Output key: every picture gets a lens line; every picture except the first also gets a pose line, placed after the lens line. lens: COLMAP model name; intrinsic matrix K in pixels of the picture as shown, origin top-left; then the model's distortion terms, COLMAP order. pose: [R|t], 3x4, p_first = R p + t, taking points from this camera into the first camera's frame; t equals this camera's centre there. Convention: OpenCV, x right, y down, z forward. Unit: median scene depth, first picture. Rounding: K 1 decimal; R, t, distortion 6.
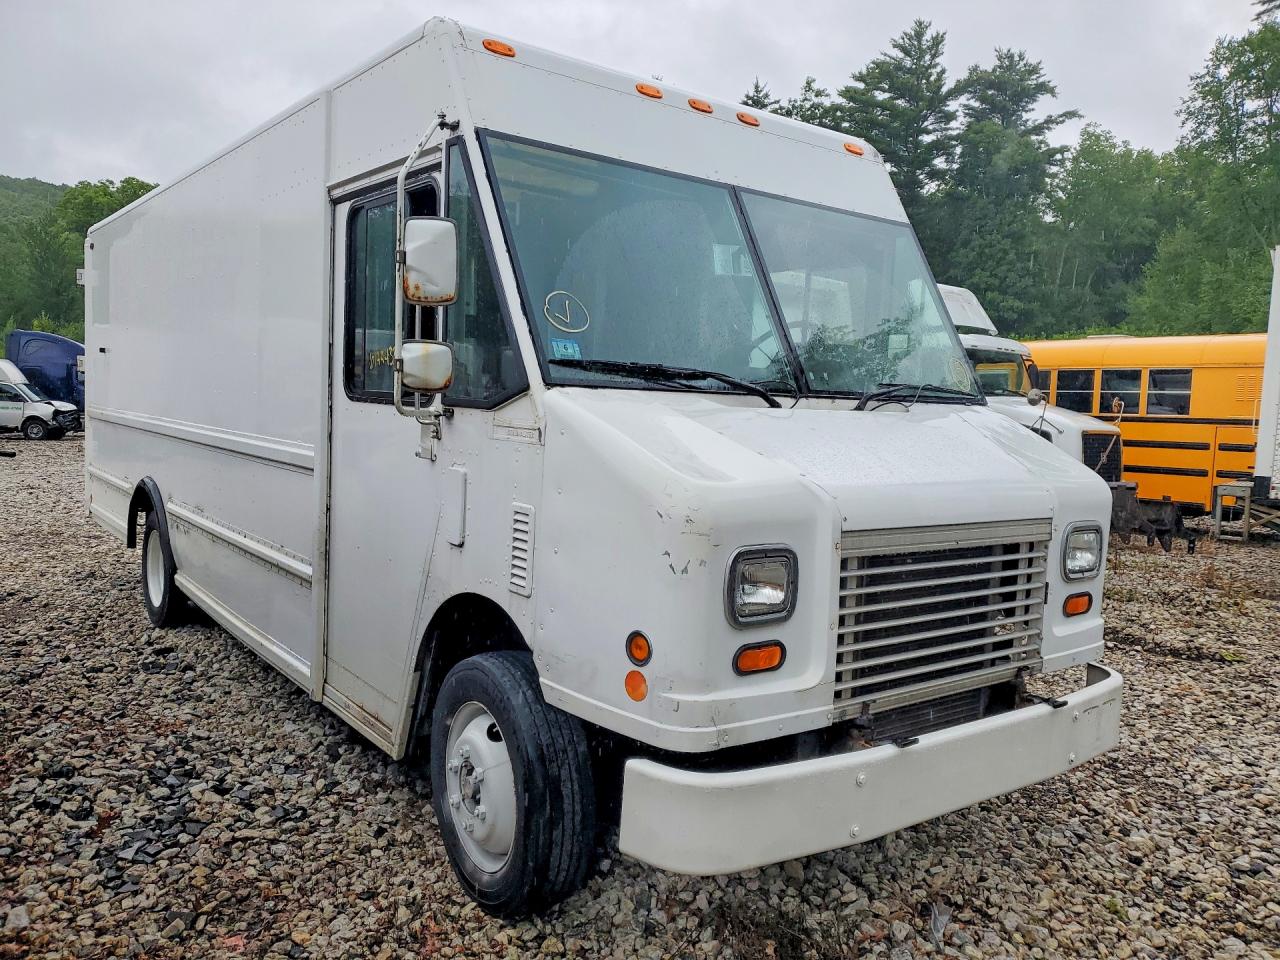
lens RADIAL K [[997.0, 0, 631.4], [0, 997.0, 482.2], [0, 0, 1]] dist [0.063392, -0.048068]
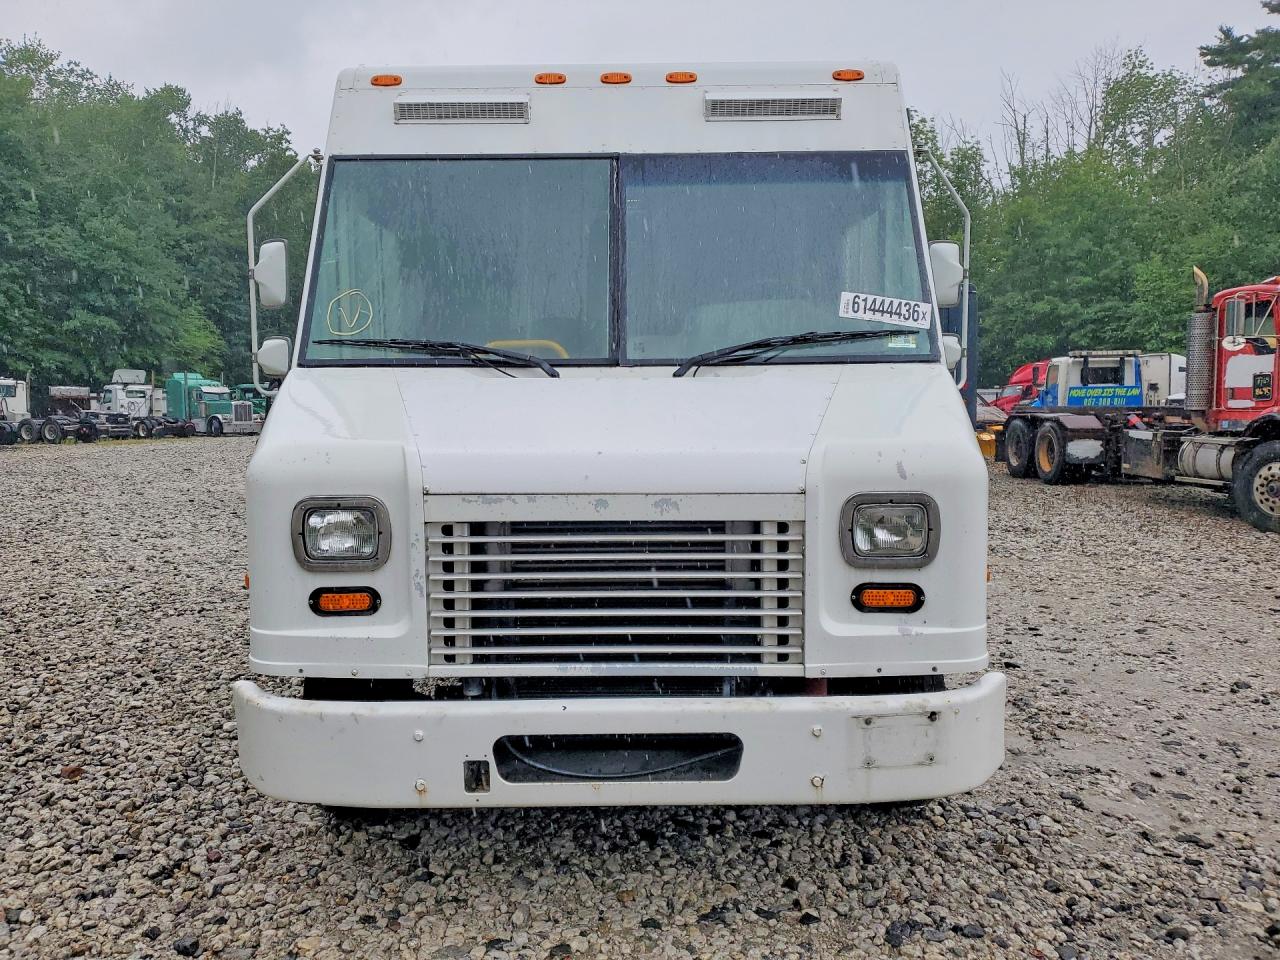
lens RADIAL K [[997.0, 0, 626.7], [0, 997.0, 492.4], [0, 0, 1]] dist [0.063392, -0.048068]
pose [[0.788957, 0.018520, -0.614169, 0.849602], [-0.011388, 0.999815, 0.015520, 0.025473], [0.614343, -0.005250, 0.789022, 0.261562]]
